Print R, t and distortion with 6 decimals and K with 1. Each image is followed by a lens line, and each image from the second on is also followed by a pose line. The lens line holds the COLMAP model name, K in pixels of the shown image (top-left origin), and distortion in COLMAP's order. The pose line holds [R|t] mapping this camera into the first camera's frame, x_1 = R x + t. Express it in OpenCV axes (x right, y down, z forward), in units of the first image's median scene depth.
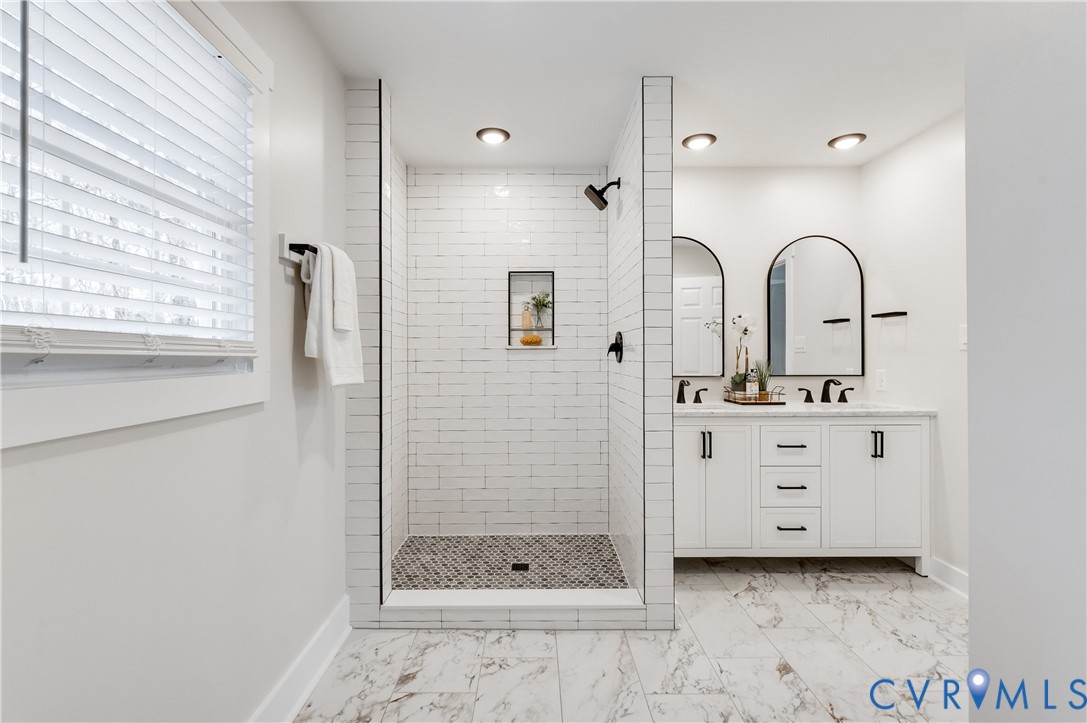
lens RADIAL K [[482.3, 0, 540.7], [0, 482.3, 356.8], [0, 0, 1]] dist [0.002664, -0.001626]
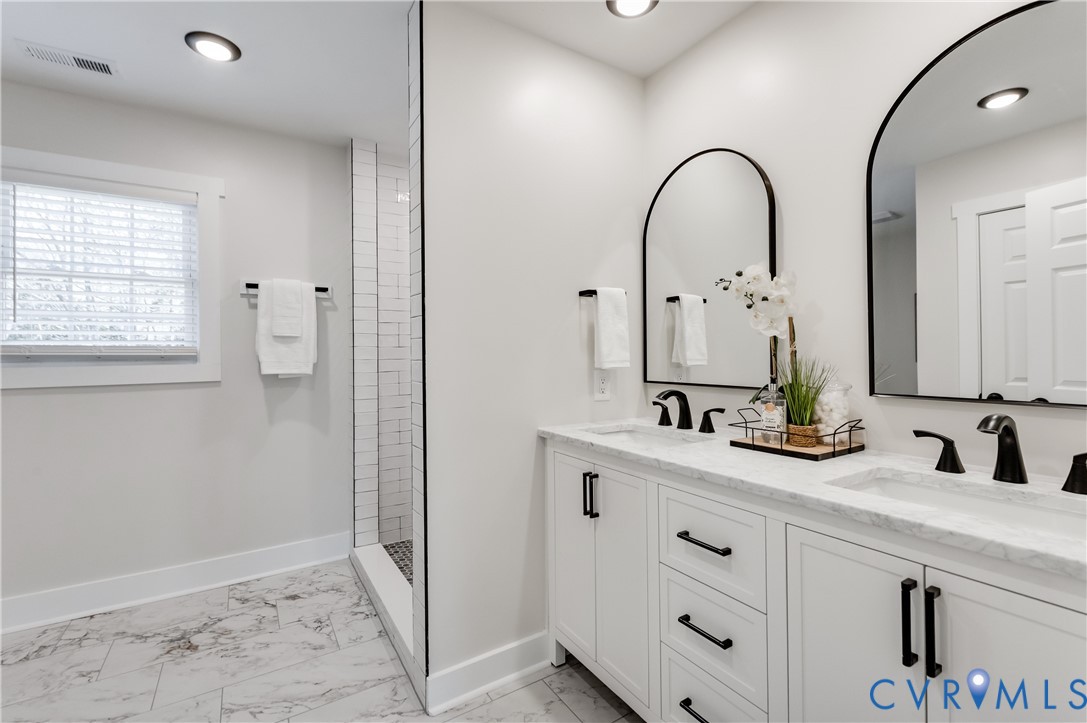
lens RADIAL K [[482.3, 0, 547.3], [0, 482.3, 357.0], [0, 0, 1]] dist [0.002664, -0.001626]
pose [[0.520499, 0.002412, -0.853859, 0.823738], [0.004871, 0.999971, 0.005793, 0.001309], [0.853848, -0.007174, 0.520473, 0.617148]]
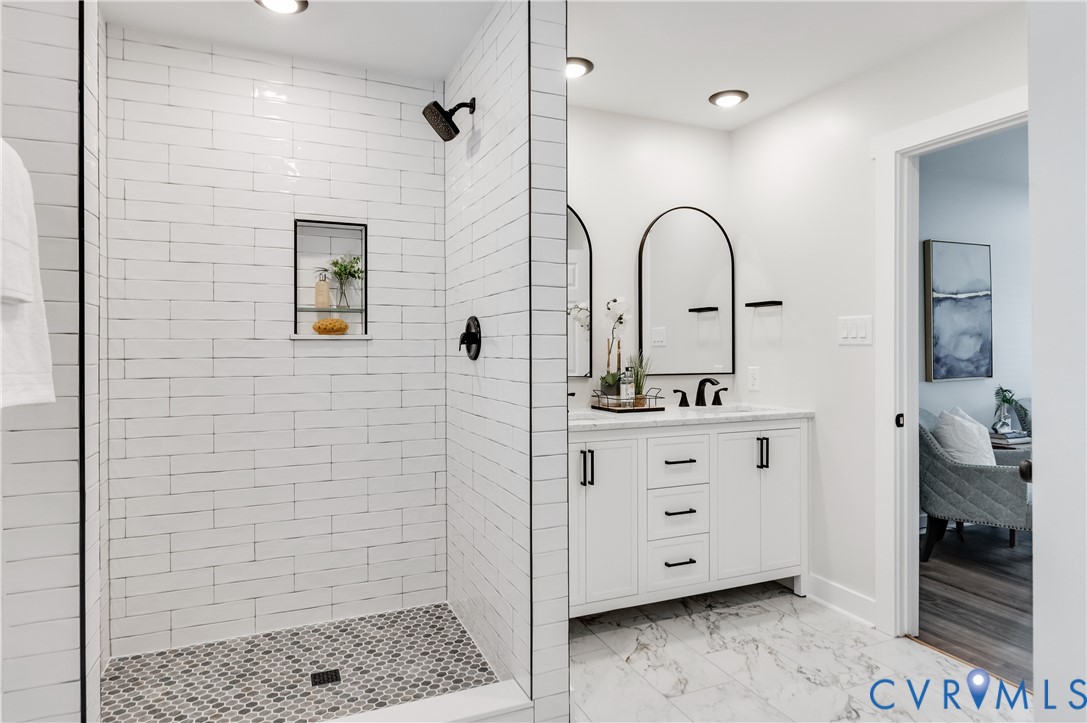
lens RADIAL K [[626.5, 0, 544.0], [0, 626.5, 352.6], [0, 0, 1]] dist [0.003898, -0.004336]
pose [[0.920414, -0.000499, 0.390946, -0.102088], [-0.000436, 0.999997, 0.002304, -0.000909], [-0.390946, -0.002291, 0.920411, 0.115960]]
